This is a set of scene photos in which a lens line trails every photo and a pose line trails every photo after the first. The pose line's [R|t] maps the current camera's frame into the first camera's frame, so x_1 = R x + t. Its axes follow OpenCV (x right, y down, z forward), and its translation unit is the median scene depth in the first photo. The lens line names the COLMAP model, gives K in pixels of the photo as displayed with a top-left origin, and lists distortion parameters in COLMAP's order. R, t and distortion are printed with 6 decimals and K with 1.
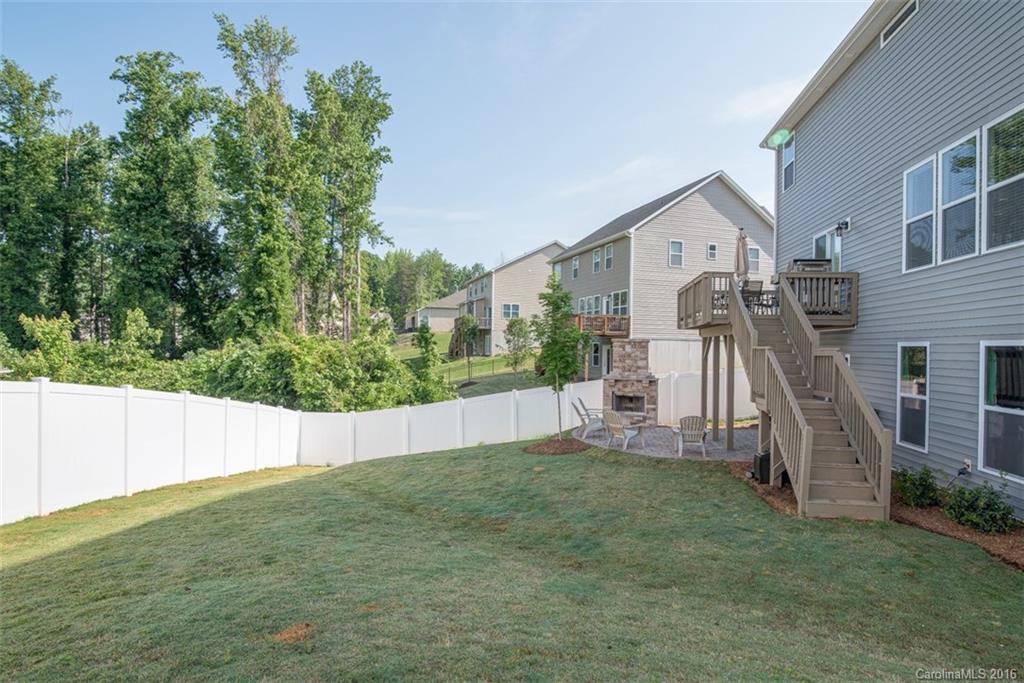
lens RADIAL K [[550.4, 0, 524.7], [0, 550.4, 356.1], [0, 0, 1]] dist [0.002420, 0.000483]
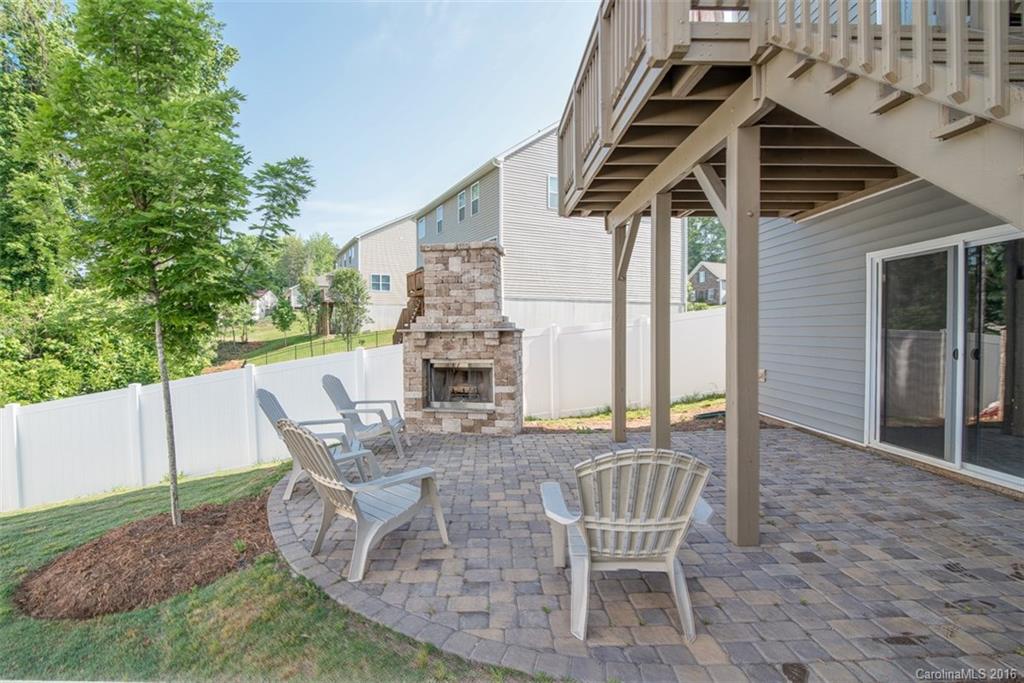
lens RADIAL K [[478.4, 0, 513.5], [0, 478.4, 347.2], [0, 0, 1]] dist [-0.001897, 0.000370]
pose [[0.984966, -0.022419, 0.171287, 0.166488], [0.020009, 0.999675, 0.015781, 0.049854], [-0.171586, -0.012117, 0.985095, 0.600742]]
